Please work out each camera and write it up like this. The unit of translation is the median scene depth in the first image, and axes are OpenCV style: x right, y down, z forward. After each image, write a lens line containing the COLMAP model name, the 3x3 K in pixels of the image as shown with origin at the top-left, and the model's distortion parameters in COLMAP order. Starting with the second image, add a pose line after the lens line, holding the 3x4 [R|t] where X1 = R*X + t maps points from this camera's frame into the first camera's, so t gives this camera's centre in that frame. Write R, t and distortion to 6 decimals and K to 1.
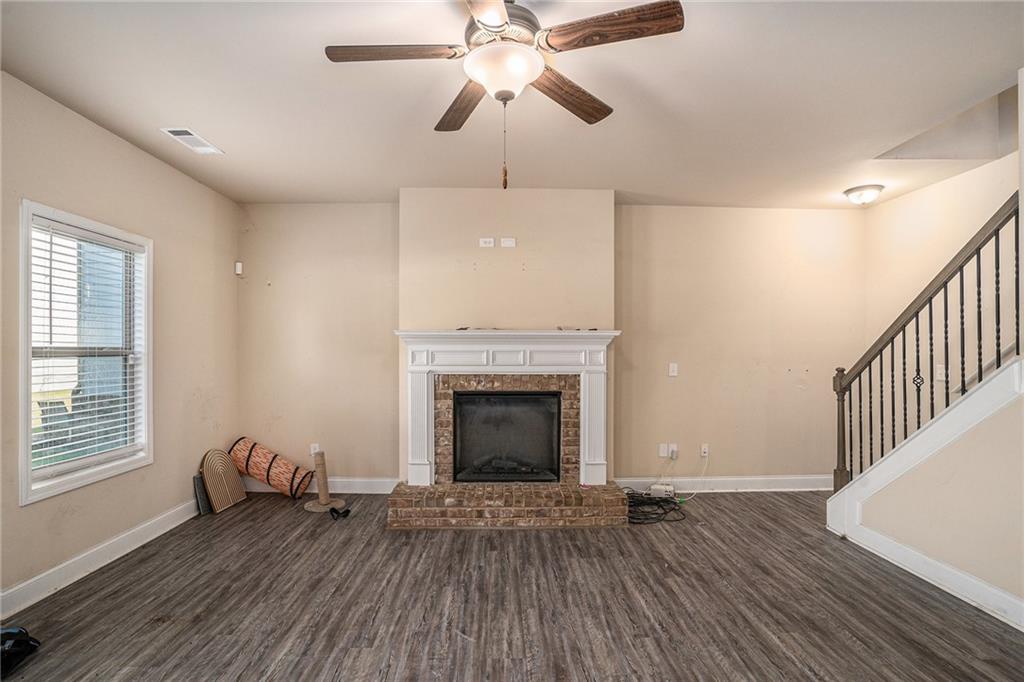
lens RADIAL K [[501.0, 0, 507.1], [0, 501.0, 345.9], [0, 0, 1]] dist [-0.081361, 0.038531]
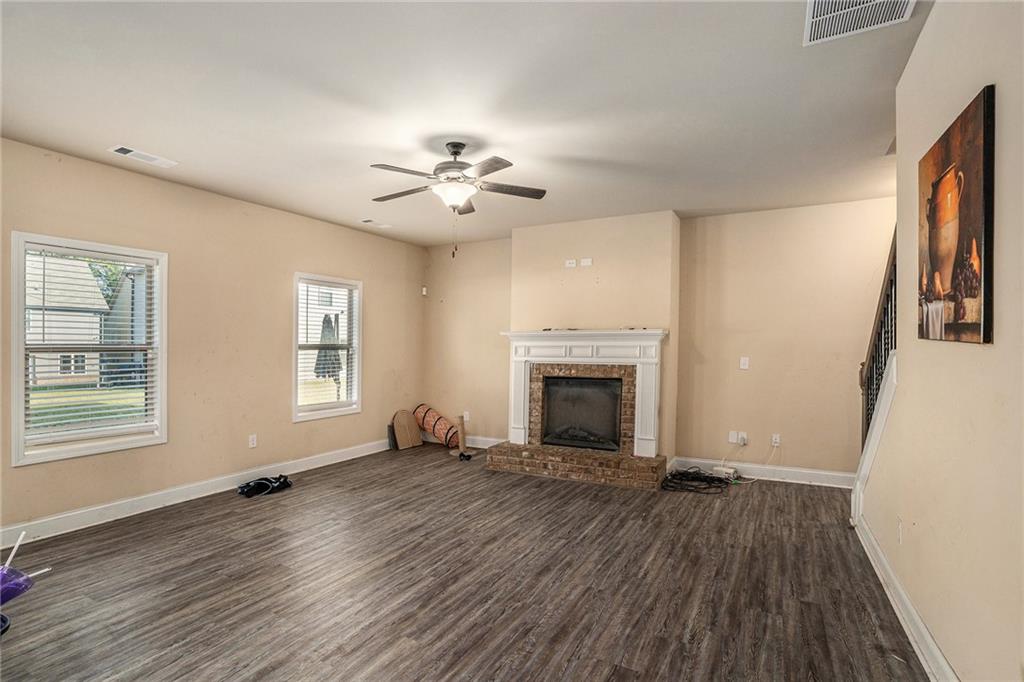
lens RADIAL K [[501.0, 0, 507.1], [0, 501.0, 345.9], [0, 0, 1]] dist [-0.081361, 0.038531]
pose [[0.862986, -0.003793, -0.505213, 0.492018], [0.006253, 0.999975, 0.003175, 0.004925], [0.505189, -0.005899, 0.862989, -0.205396]]
